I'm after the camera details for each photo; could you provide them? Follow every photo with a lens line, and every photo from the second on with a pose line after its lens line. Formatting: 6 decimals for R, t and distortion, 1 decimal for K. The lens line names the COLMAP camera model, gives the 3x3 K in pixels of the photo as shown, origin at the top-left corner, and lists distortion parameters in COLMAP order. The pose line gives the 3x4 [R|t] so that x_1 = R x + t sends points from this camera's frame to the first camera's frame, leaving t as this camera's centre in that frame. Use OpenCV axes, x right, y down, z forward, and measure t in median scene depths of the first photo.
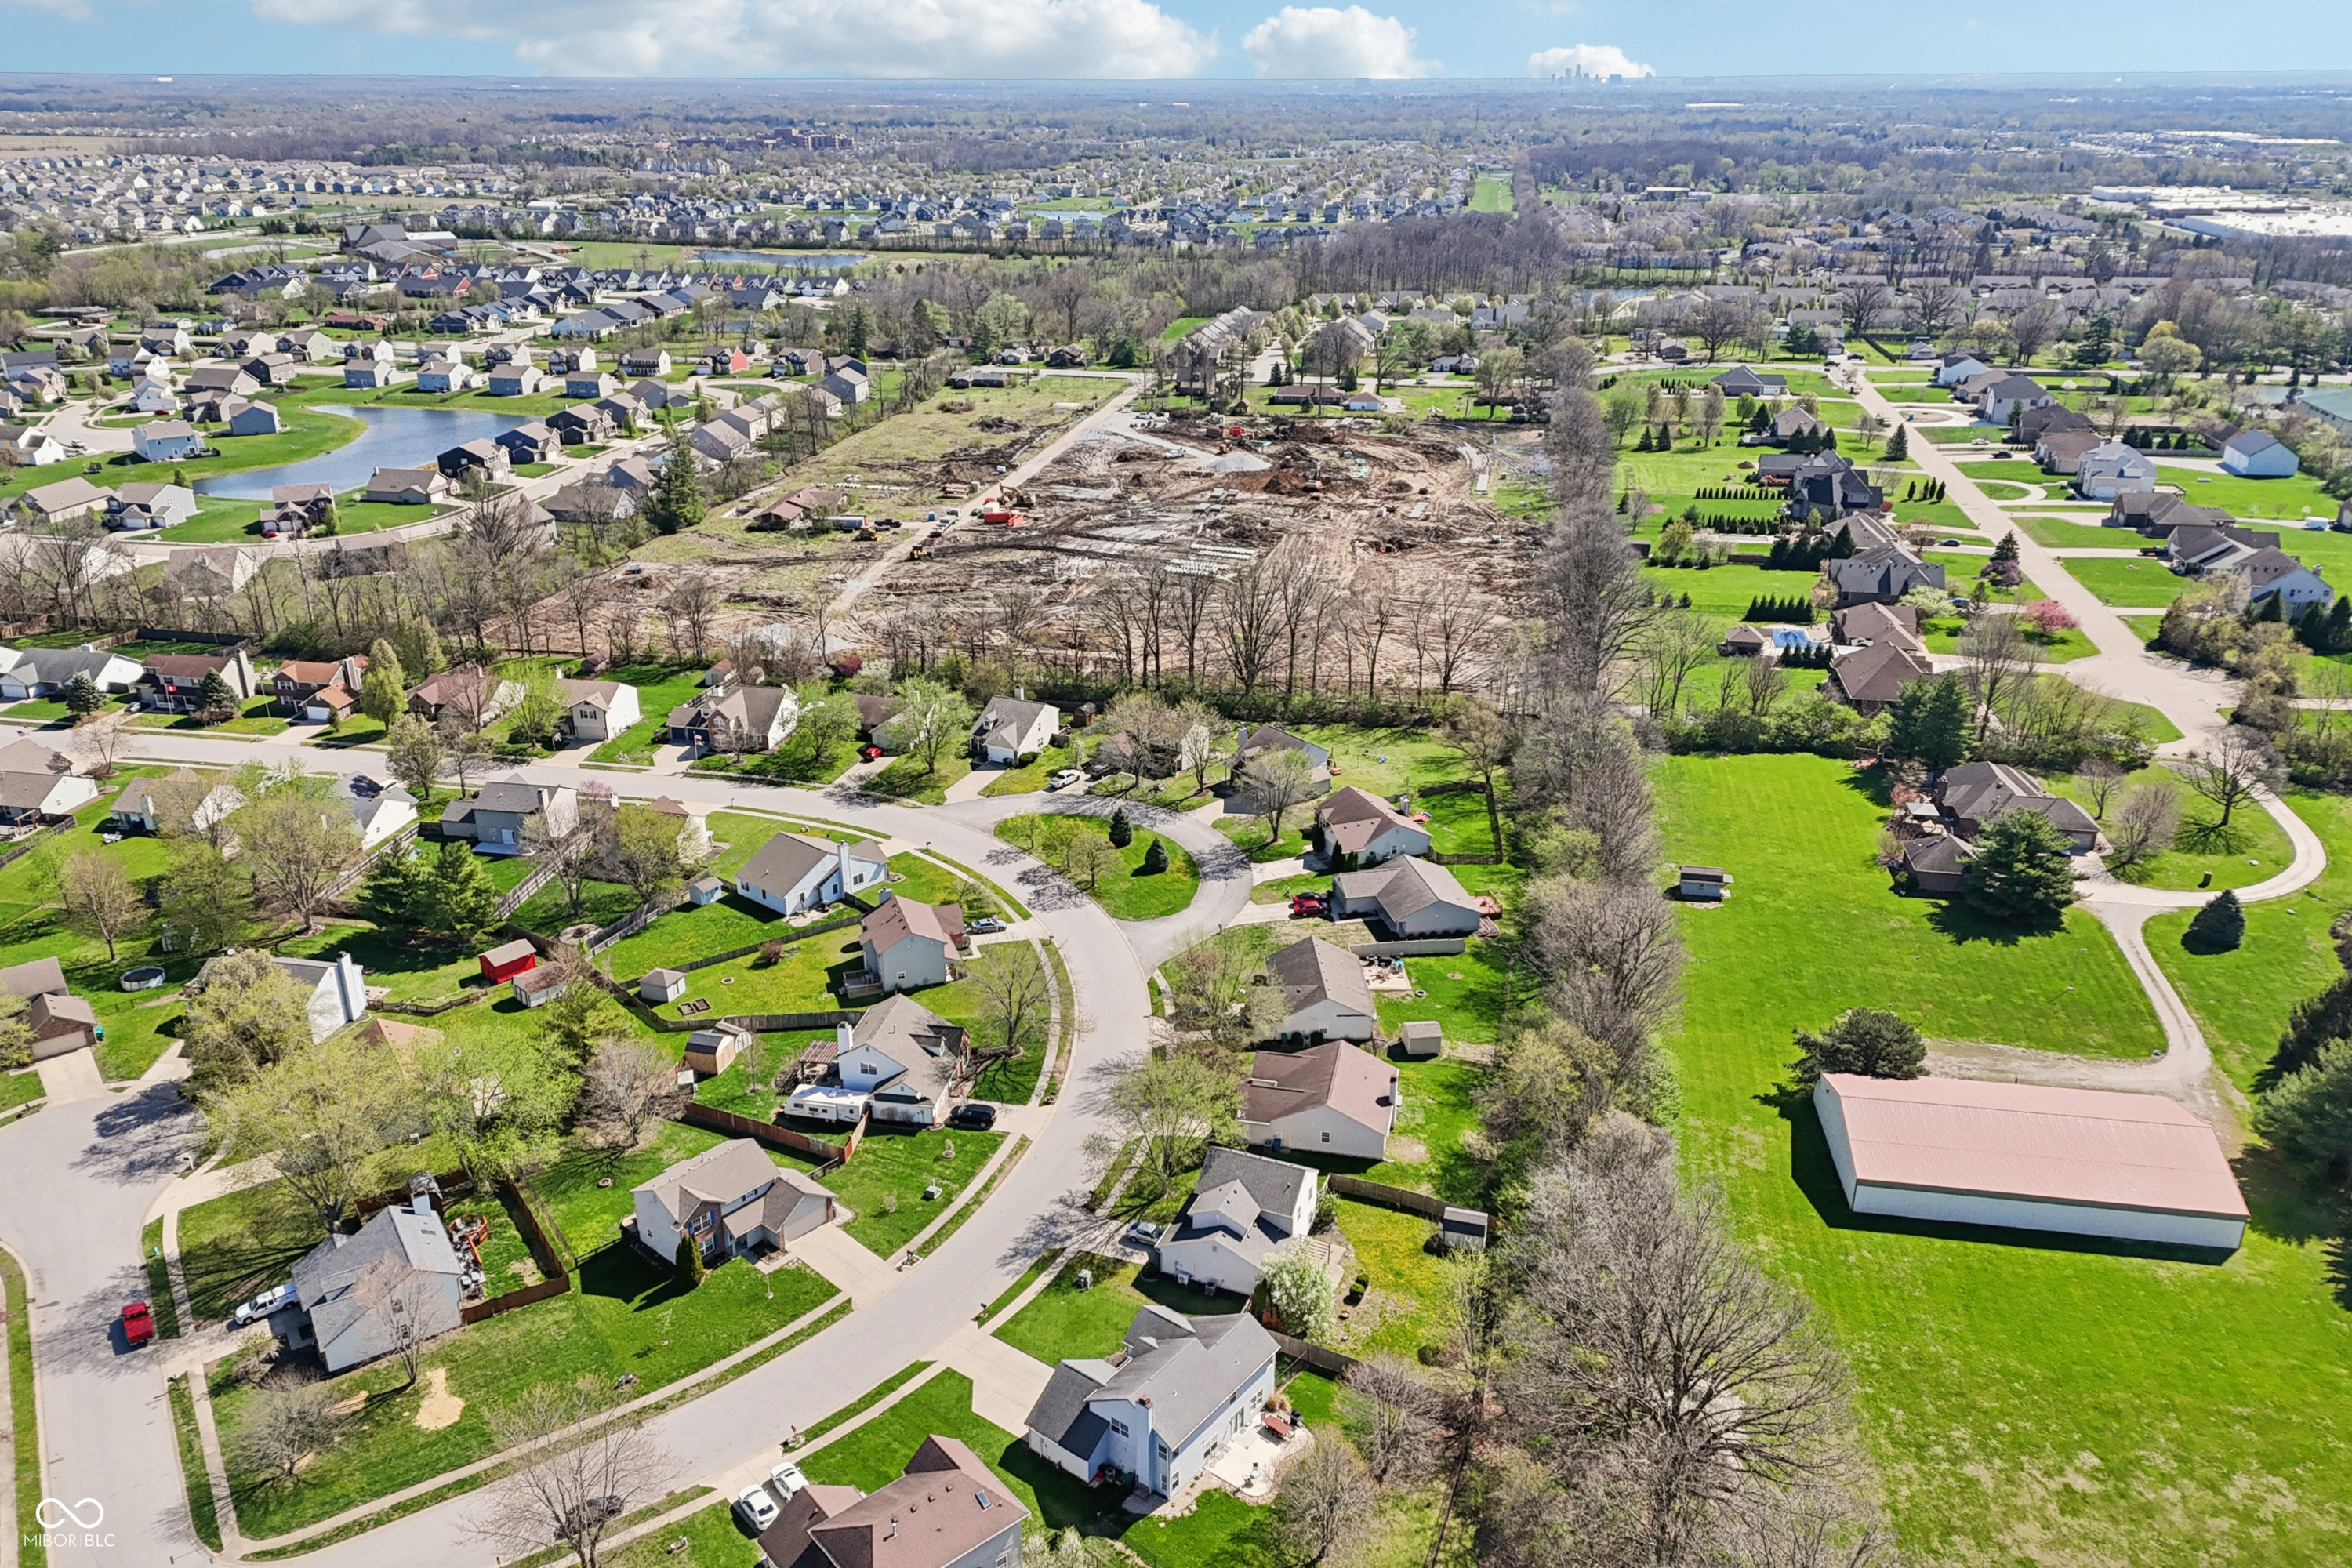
lens RADIAL K [[1718.3, 0, 1172.9], [0, 1718.3, 782.4], [0, 0, 1]] dist [0.092789, -0.090788]
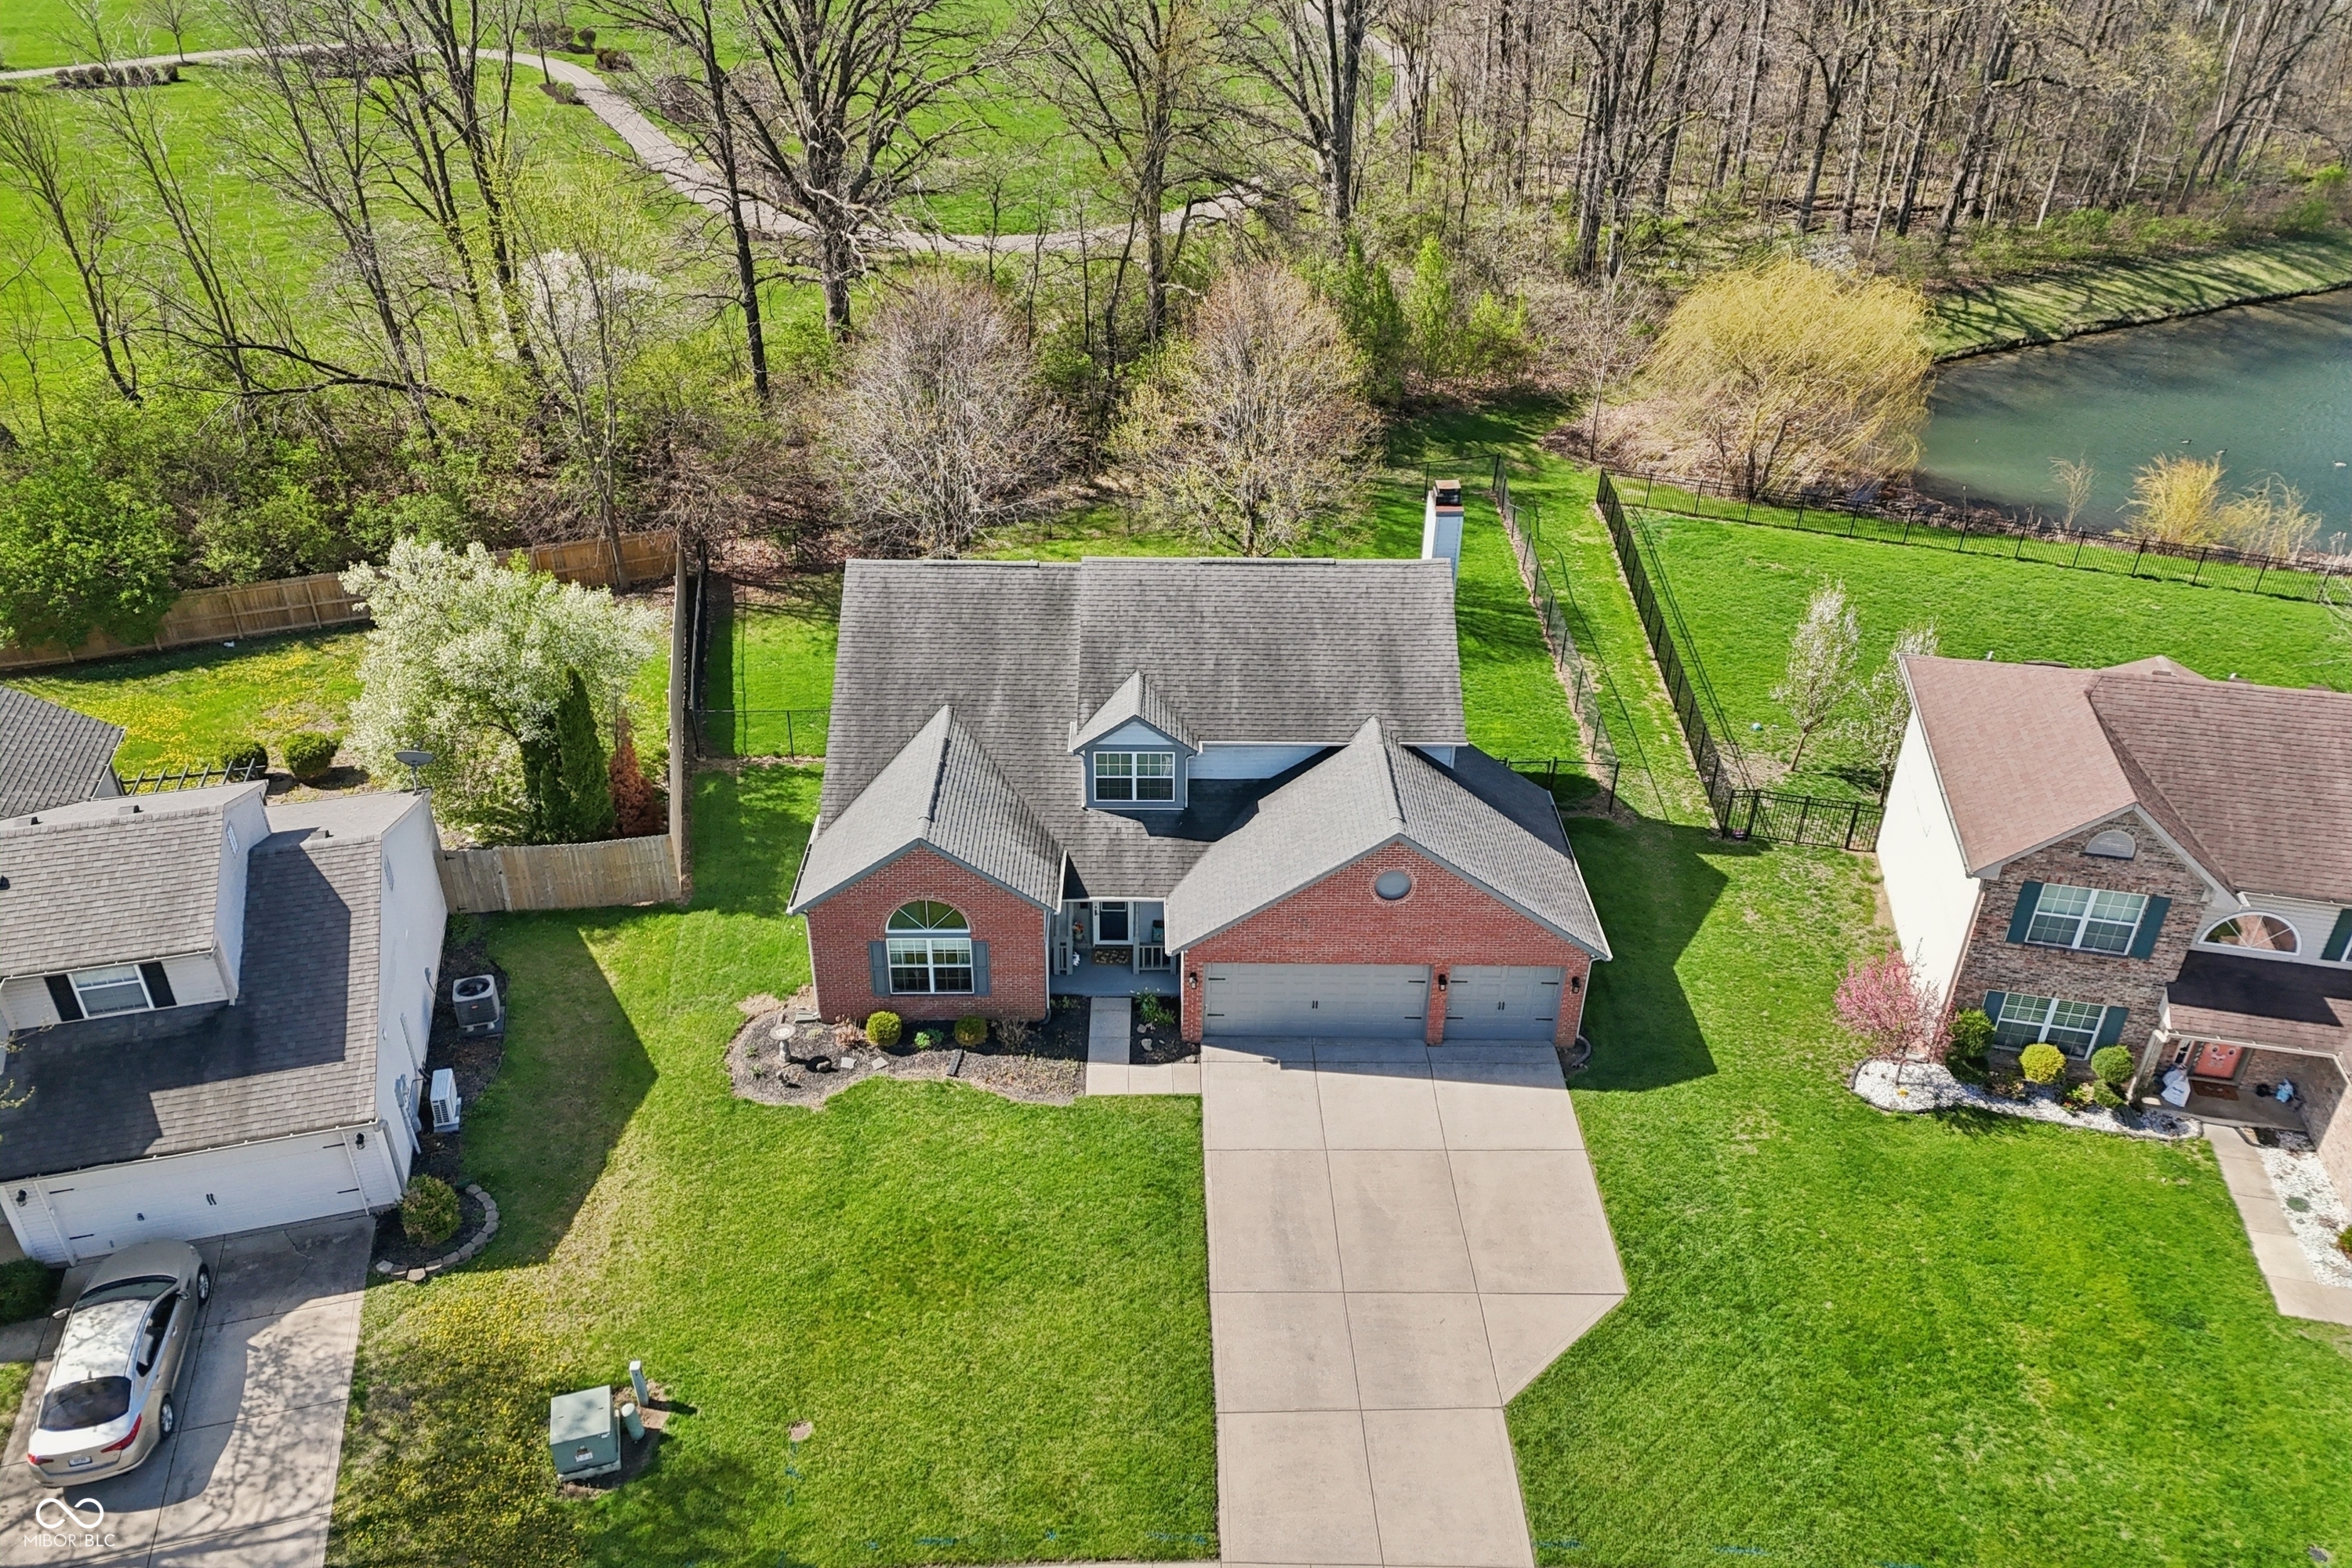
lens RADIAL K [[1725.2, 0, 1176.0], [0, 1725.2, 784.0], [0, 0, 1]] dist [0.096529, -0.093406]
pose [[-0.622057, -0.416010, 0.663310, -0.123202], [0.280332, 0.672674, 0.684780, 0.088690], [-0.731067, 0.611920, -0.301821, 0.652664]]
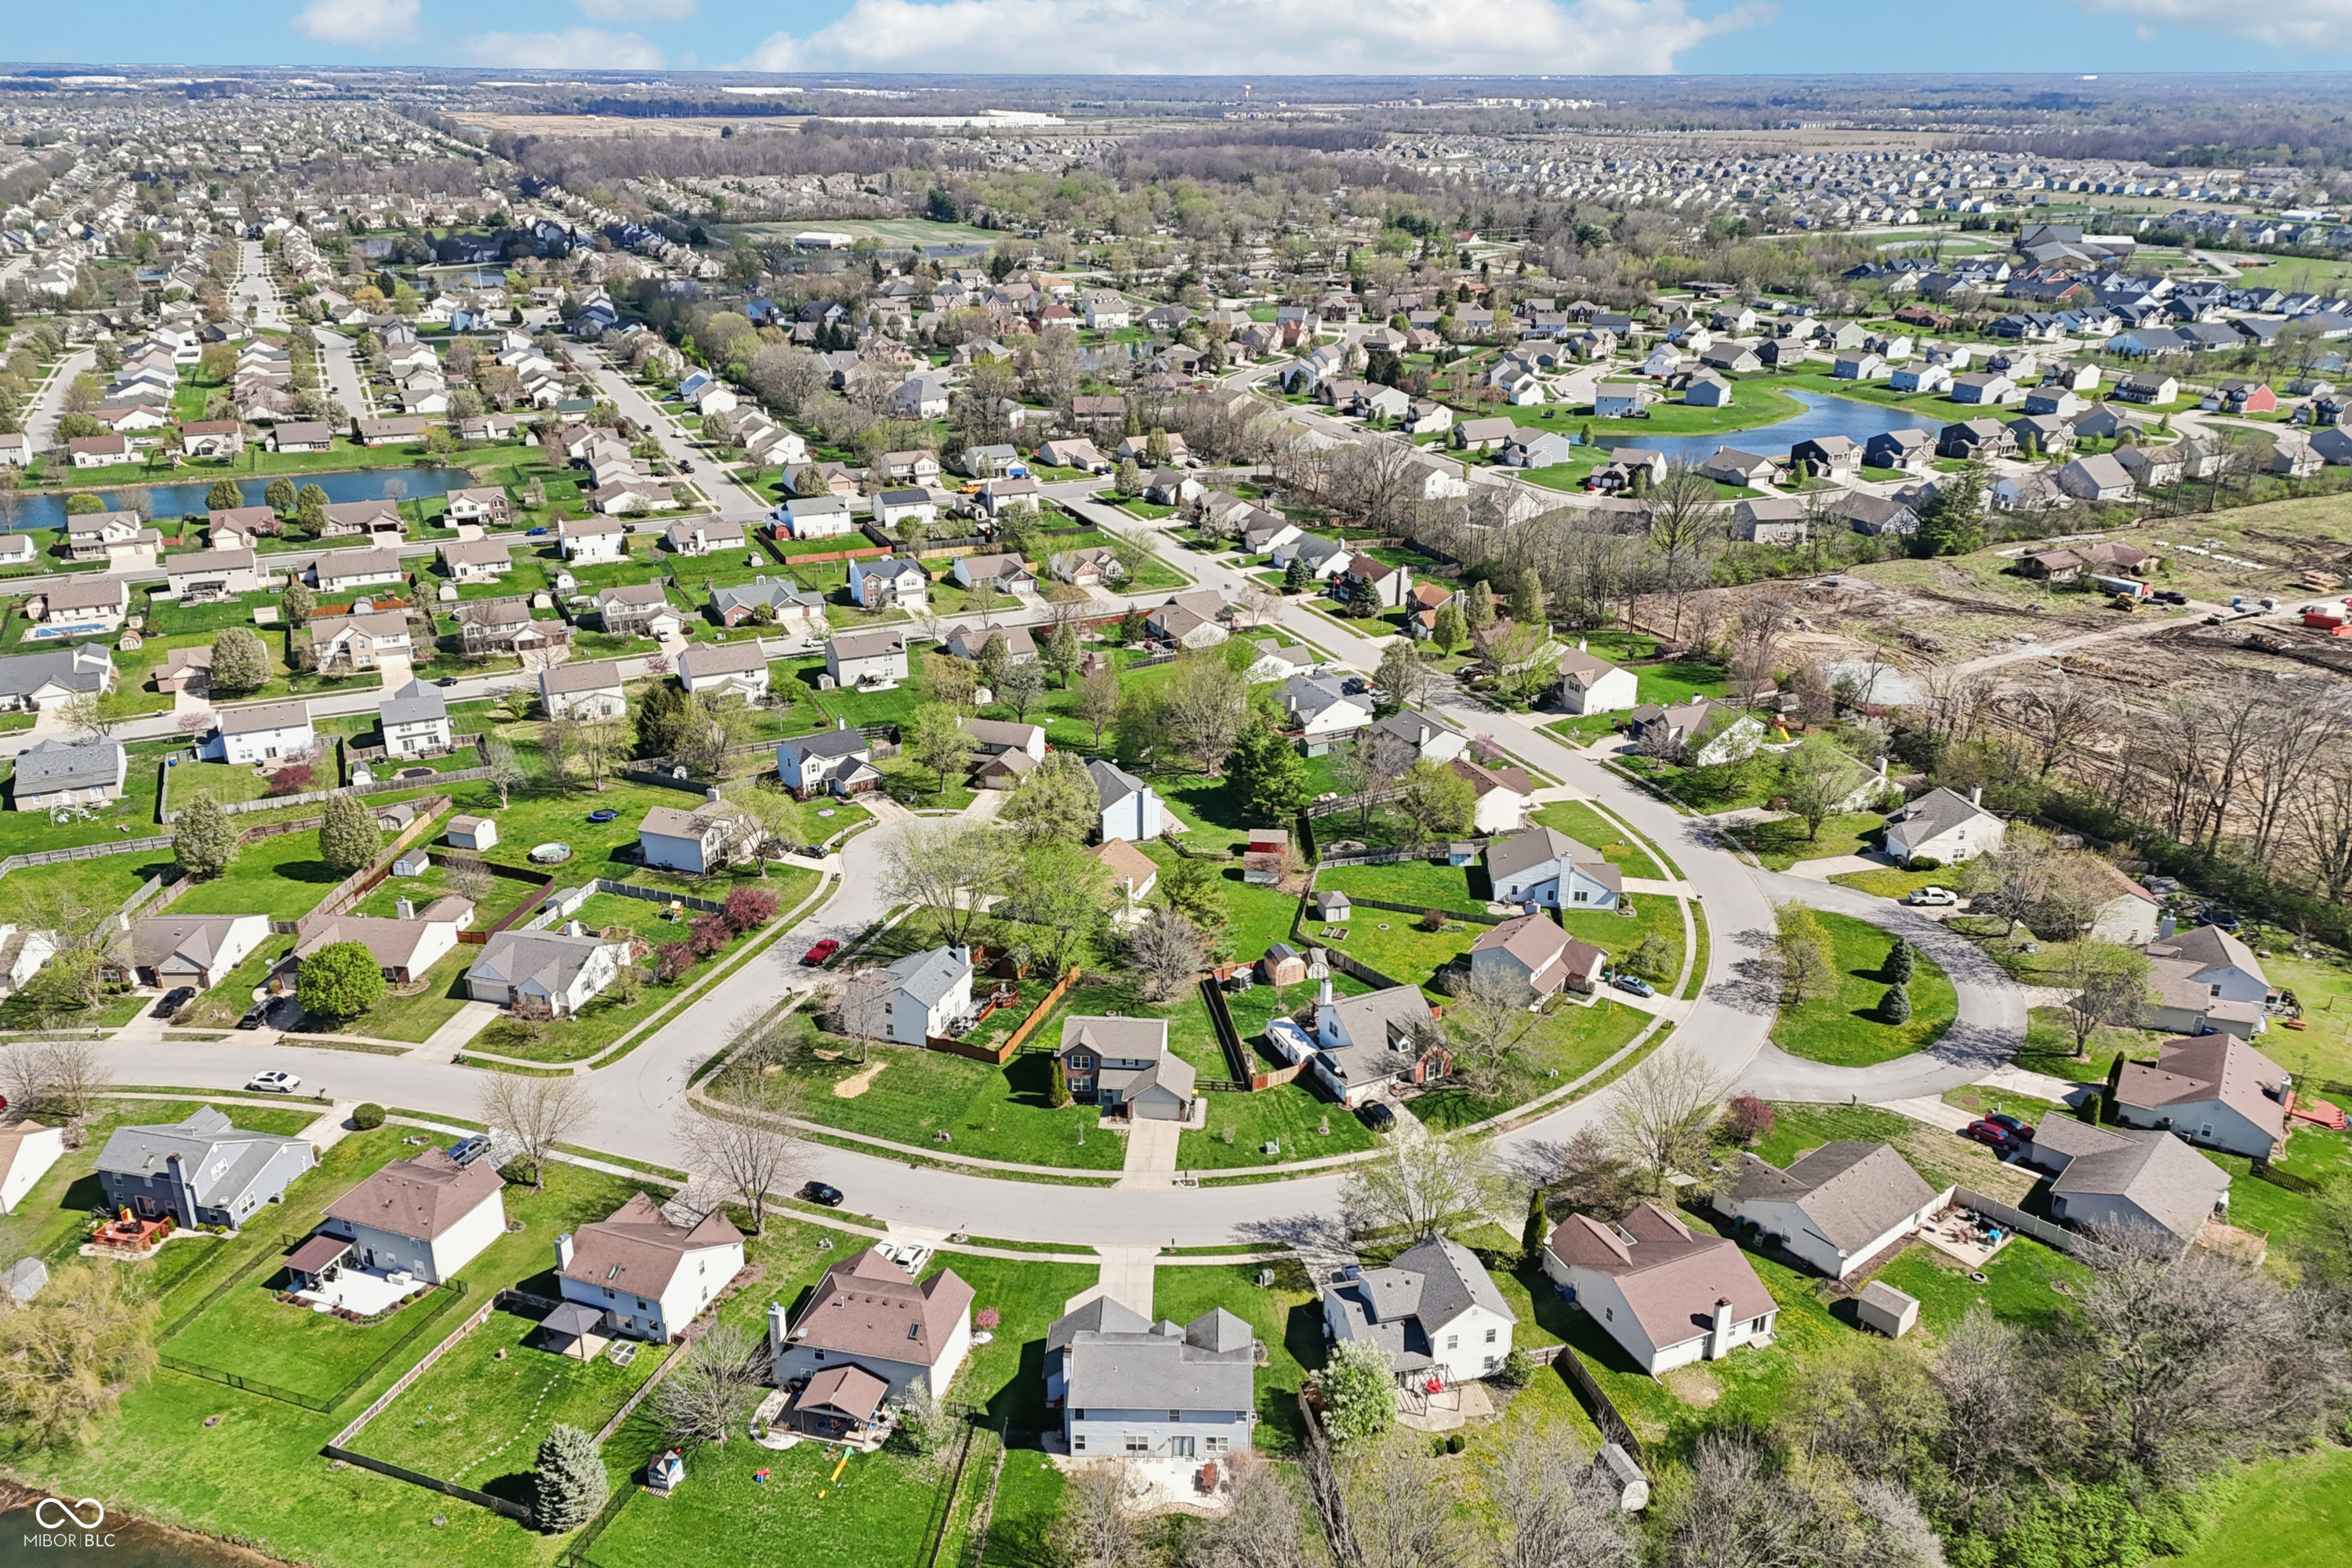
lens RADIAL K [[1718.3, 0, 1172.9], [0, 1718.3, 782.4], [0, 0, 1]] dist [0.092789, -0.090788]
pose [[0.592188, 0.305461, -0.745659, 0.386867], [-0.304989, 0.941488, 0.143467, -0.073670], [0.745852, 0.142458, 0.650700, 0.180711]]
